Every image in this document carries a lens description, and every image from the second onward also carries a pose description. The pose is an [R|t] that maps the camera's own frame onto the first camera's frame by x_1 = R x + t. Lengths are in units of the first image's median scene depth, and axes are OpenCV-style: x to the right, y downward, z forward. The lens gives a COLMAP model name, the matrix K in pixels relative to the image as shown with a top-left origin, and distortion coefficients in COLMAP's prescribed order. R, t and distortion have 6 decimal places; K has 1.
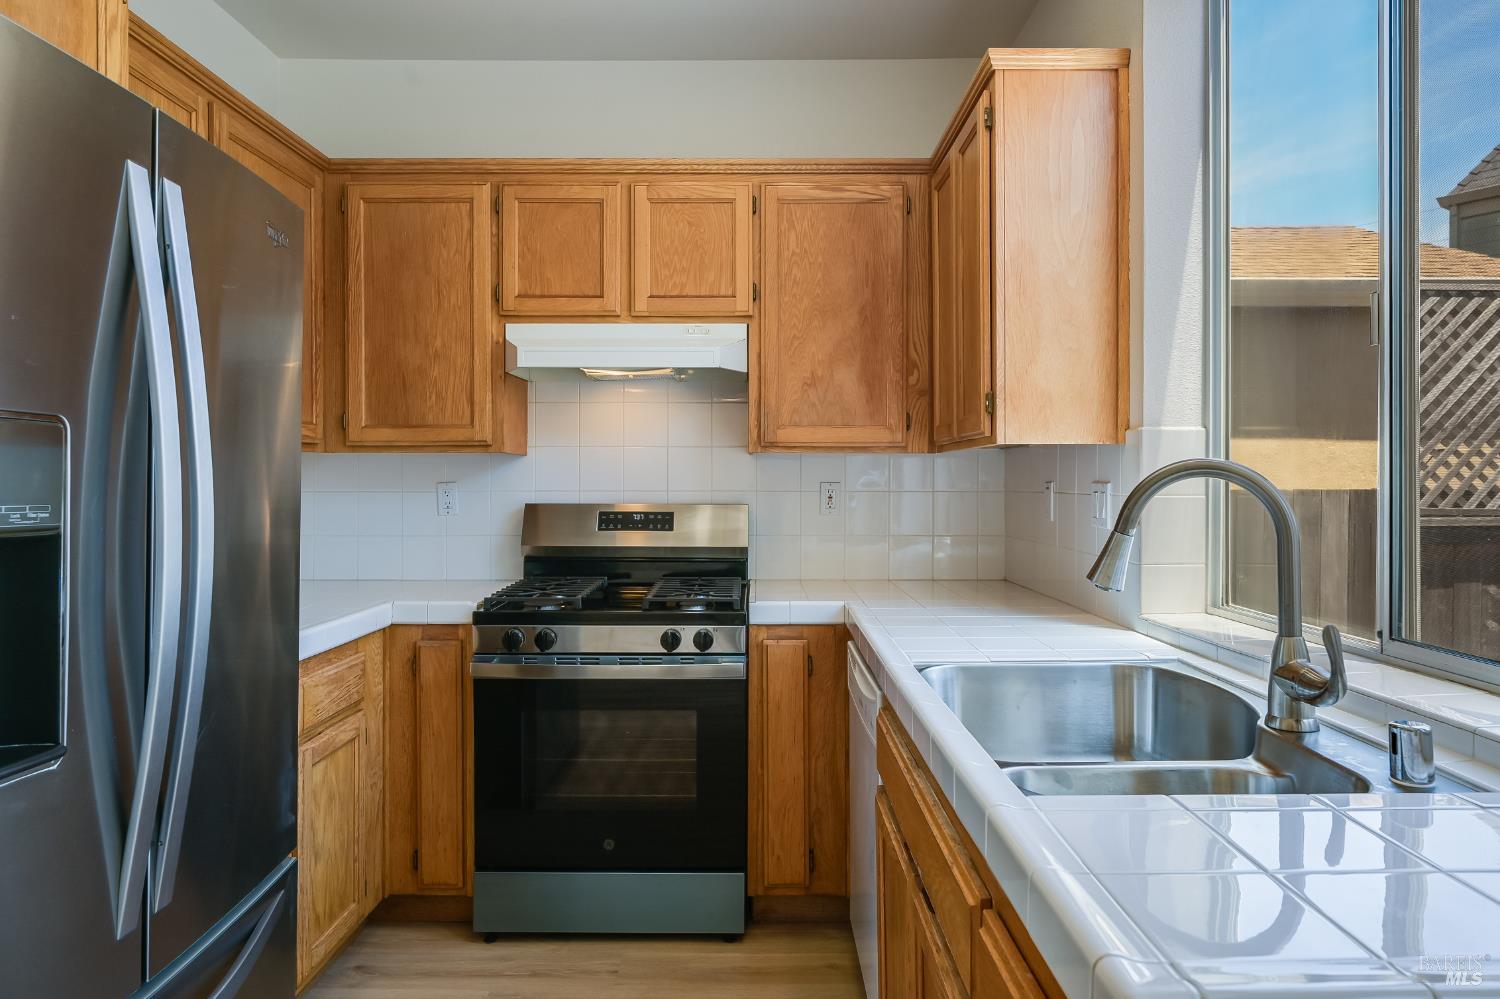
lens RADIAL K [[929.7, 0, 749.4], [0, 929.7, 483.2], [0, 0, 1]] dist [-0.001778, -0.000500]
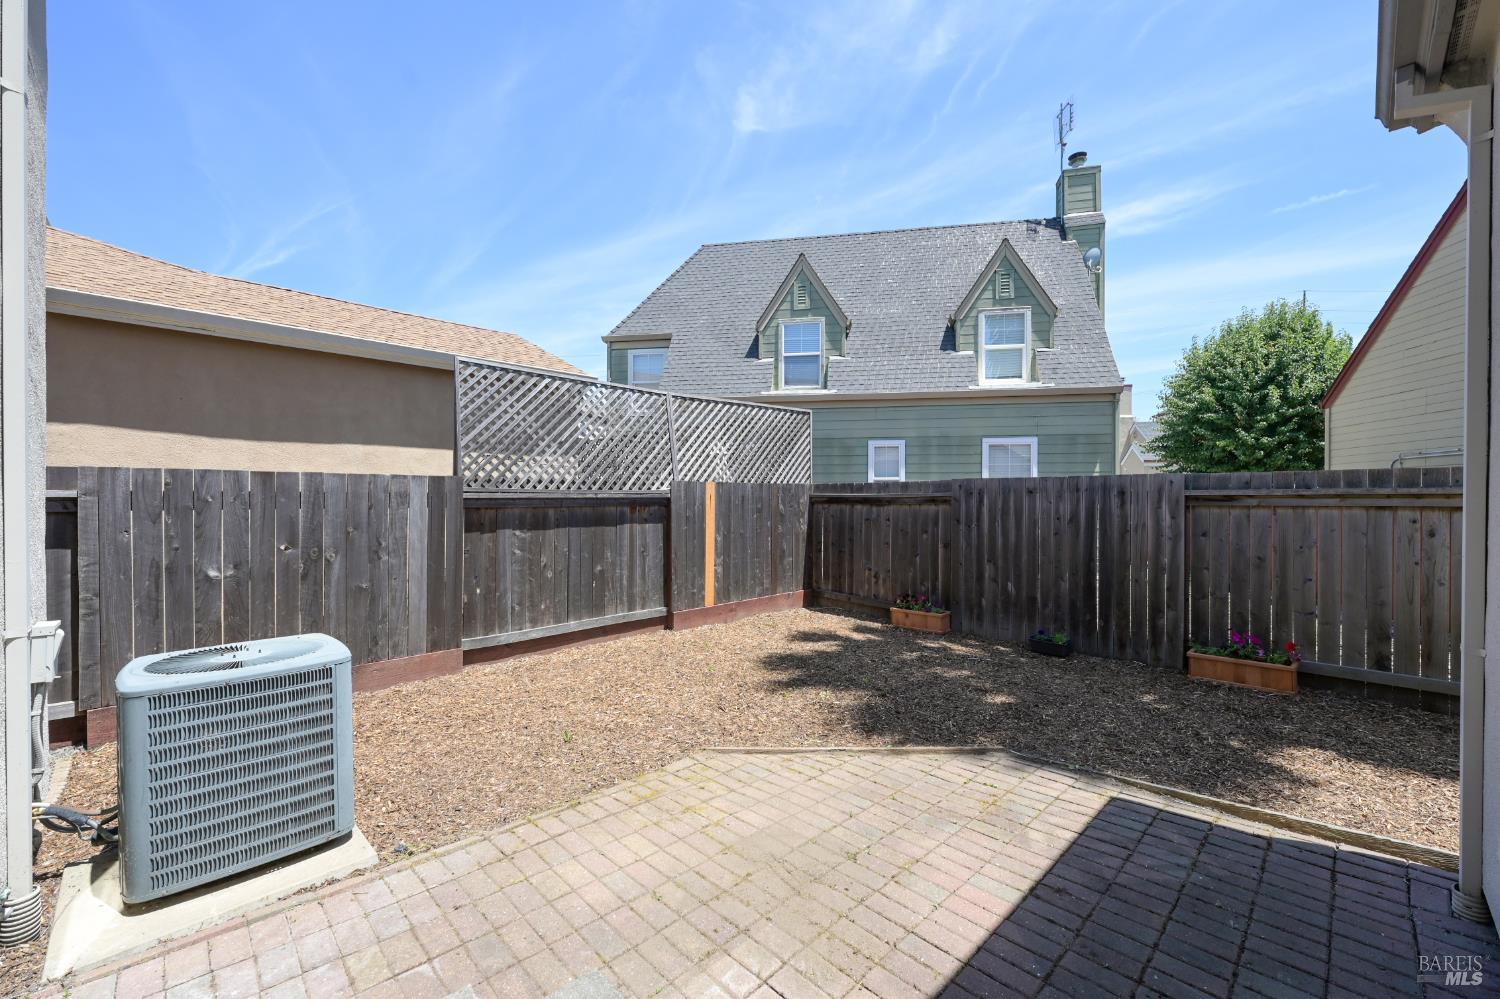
lens RADIAL K [[595.7, 0, 754.4], [0, 595.7, 502.3], [0, 0, 1]] dist [0.000242, 0.000085]
pose [[0.707358, -0.001845, 0.706853, 0.493914], [-0.003607, 0.999974, 0.006220, 0.075606], [-0.706846, -0.006950, 0.707333, -0.281563]]
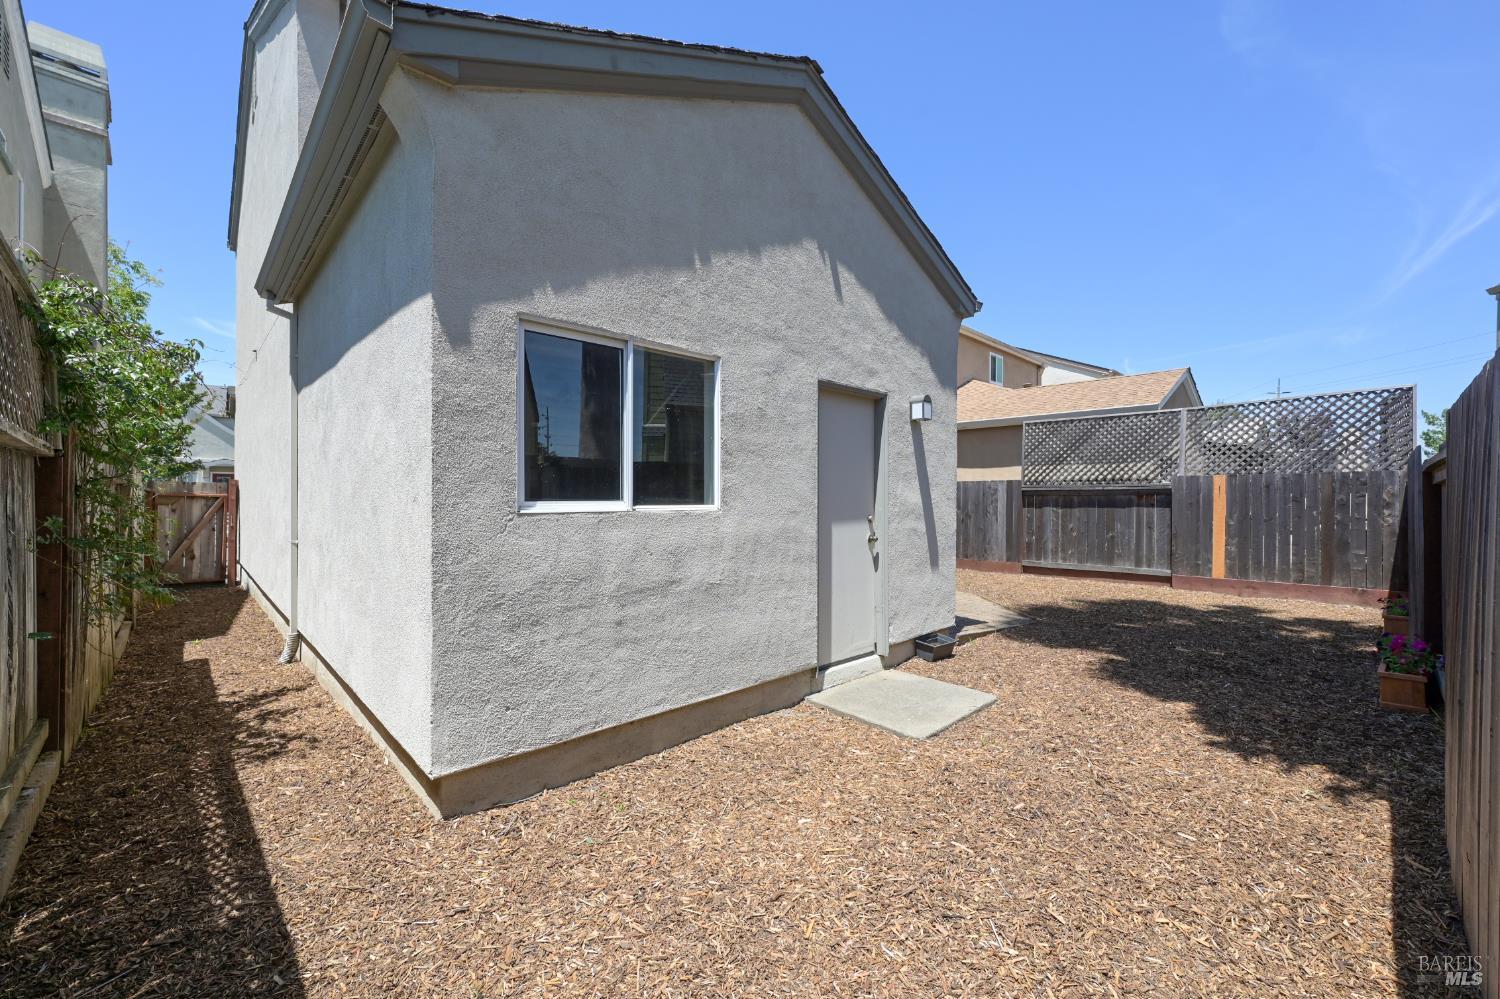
lens RADIAL K [[592.4, 0, 753.7], [0, 592.4, 498.1], [0, 0, 1]] dist [0.001335, 0.000212]
pose [[0.693905, 0.000792, -0.720066, 2.625029], [-0.004290, 0.999986, -0.003034, 0.141624], [0.720054, 0.005195, 0.693899, -2.141306]]
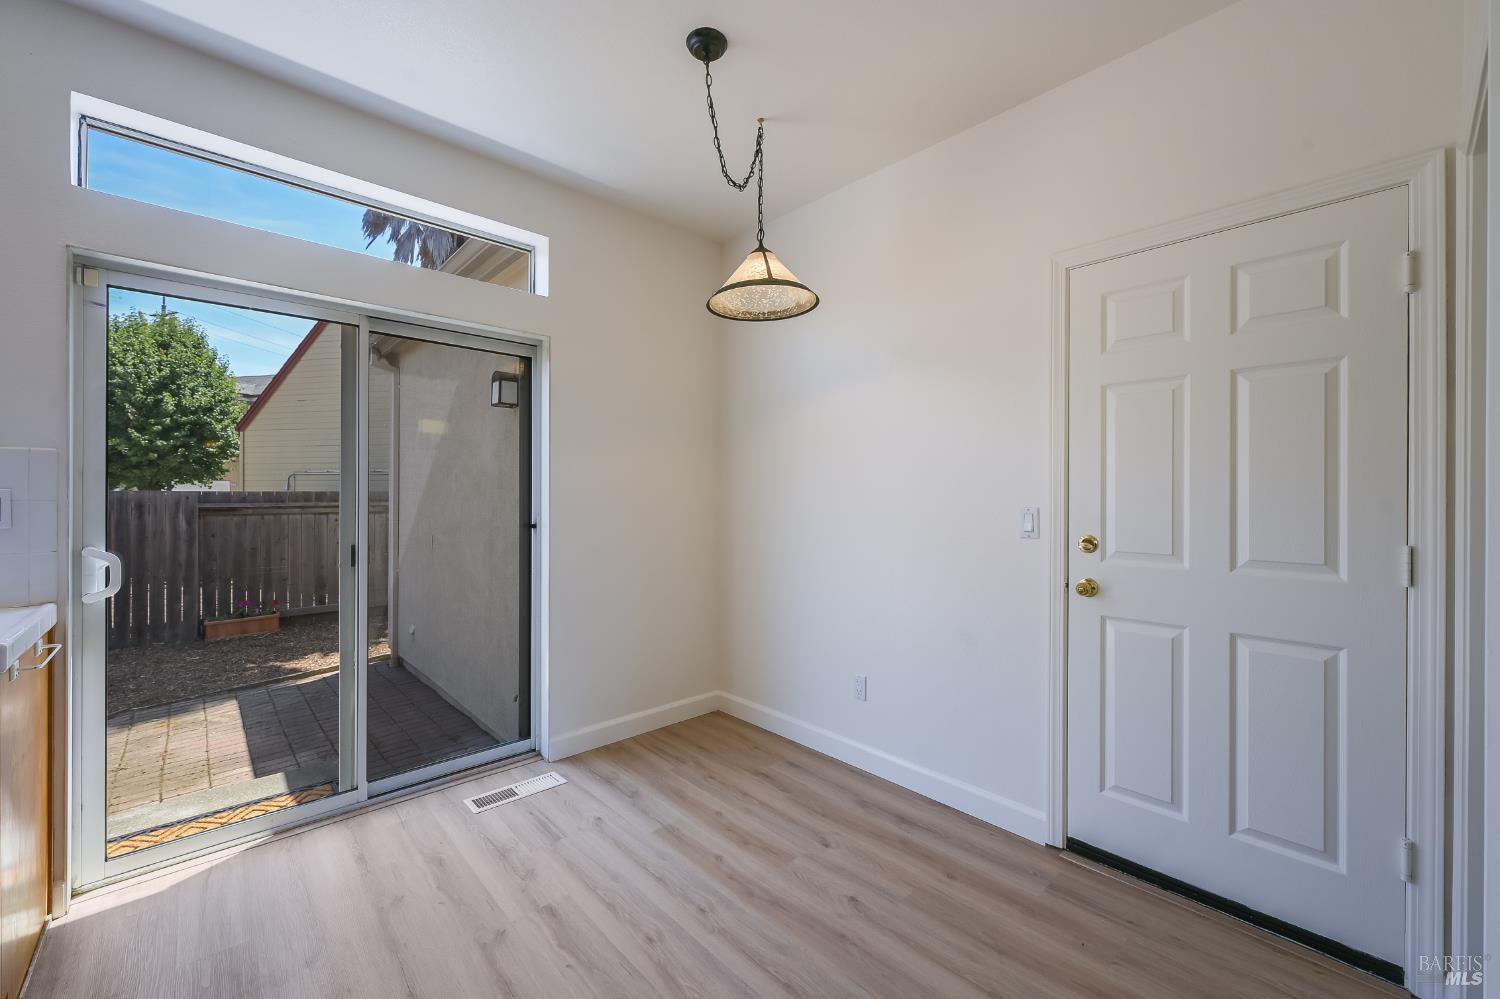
lens RADIAL K [[597.6, 0, 752.6], [0, 597.6, 496.0], [0, 0, 1]] dist [-0.001777, -0.000215]
pose [[-0.684549, -0.002631, 0.728962, -0.627416], [-0.002750, 0.999996, 0.001027, 0.004931], [-0.728961, -0.001301, -0.684554, 0.099614]]
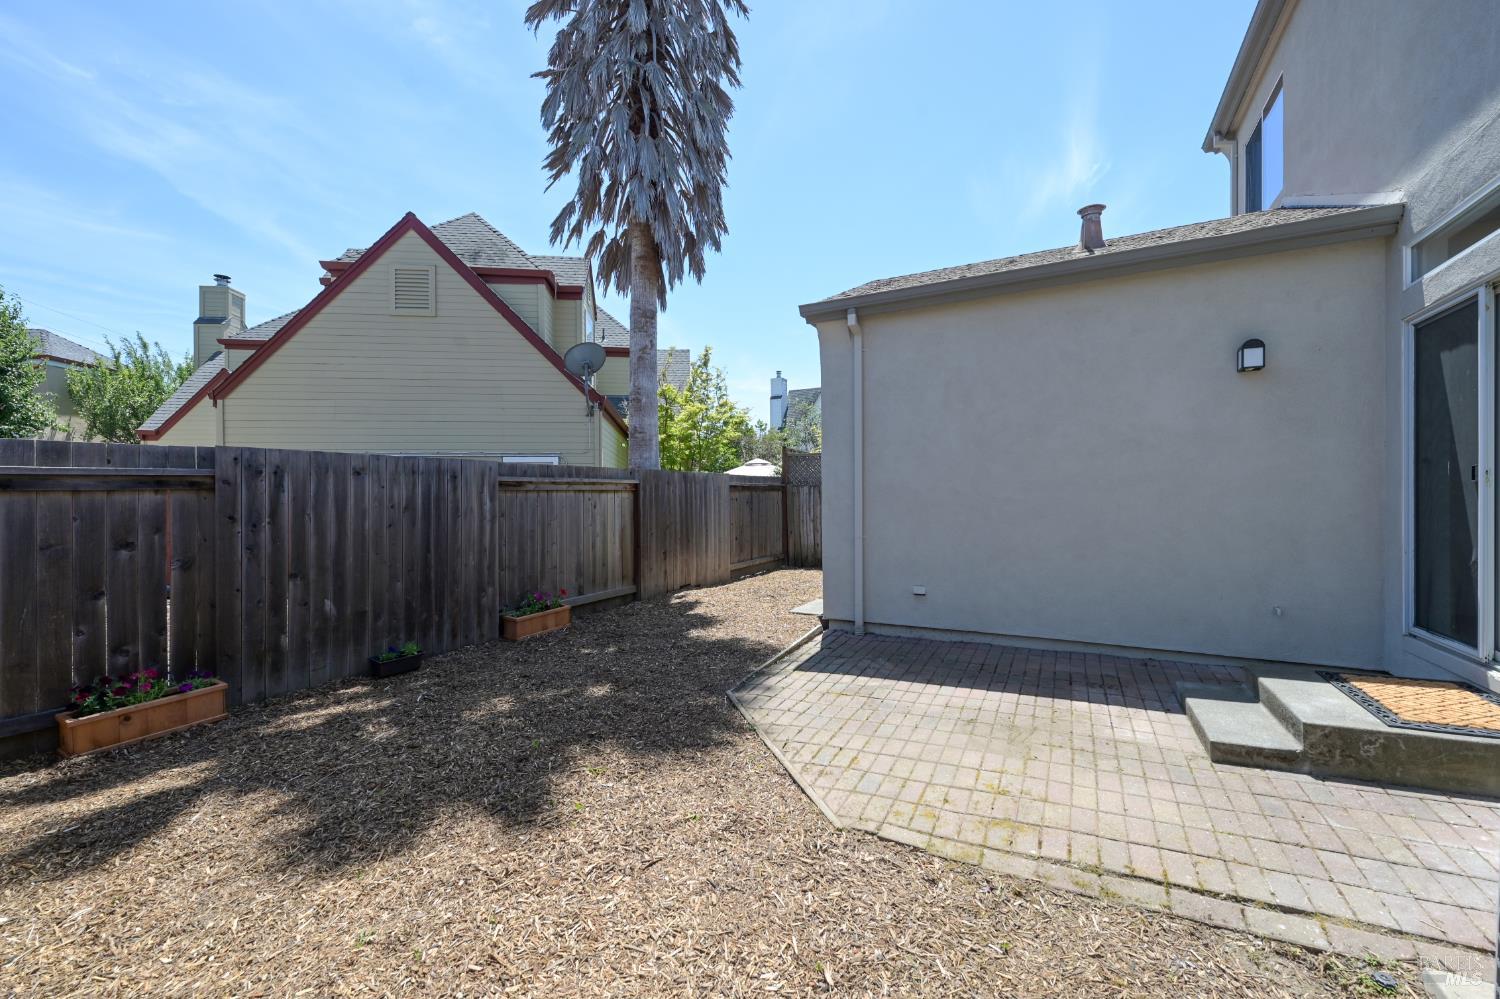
lens RADIAL K [[597.6, 0, 752.6], [0, 597.6, 496.0], [0, 0, 1]] dist [-0.001777, -0.000215]
pose [[-0.884570, 0.006678, 0.466360, 1.009169], [0.008461, 0.999963, 0.001729, 0.116937], [-0.466331, 0.005475, -0.884593, 1.490471]]
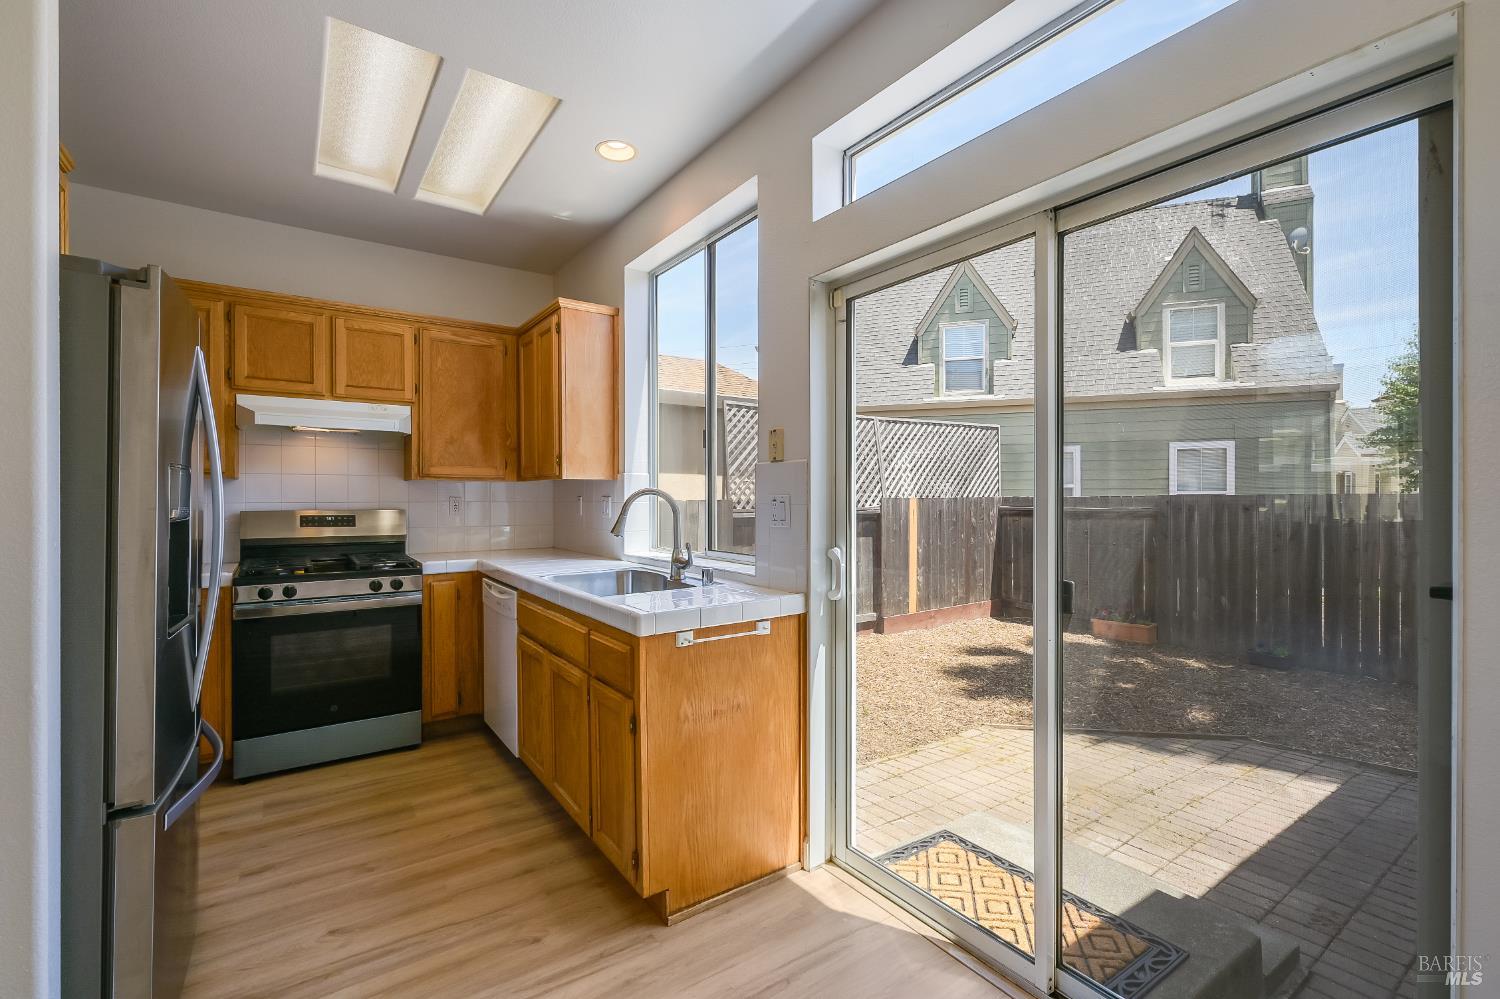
lens RADIAL K [[656.0, 0, 750.0], [0, 656.0, 499.5], [0, 0, 1]] dist [0.000480, 0.000167]
pose [[0.815034, -0.003355, 0.579403, -0.200169], [0.001407, 0.999992, 0.003812, 0.000292], [-0.579411, -0.002291, 0.815032, -0.381967]]
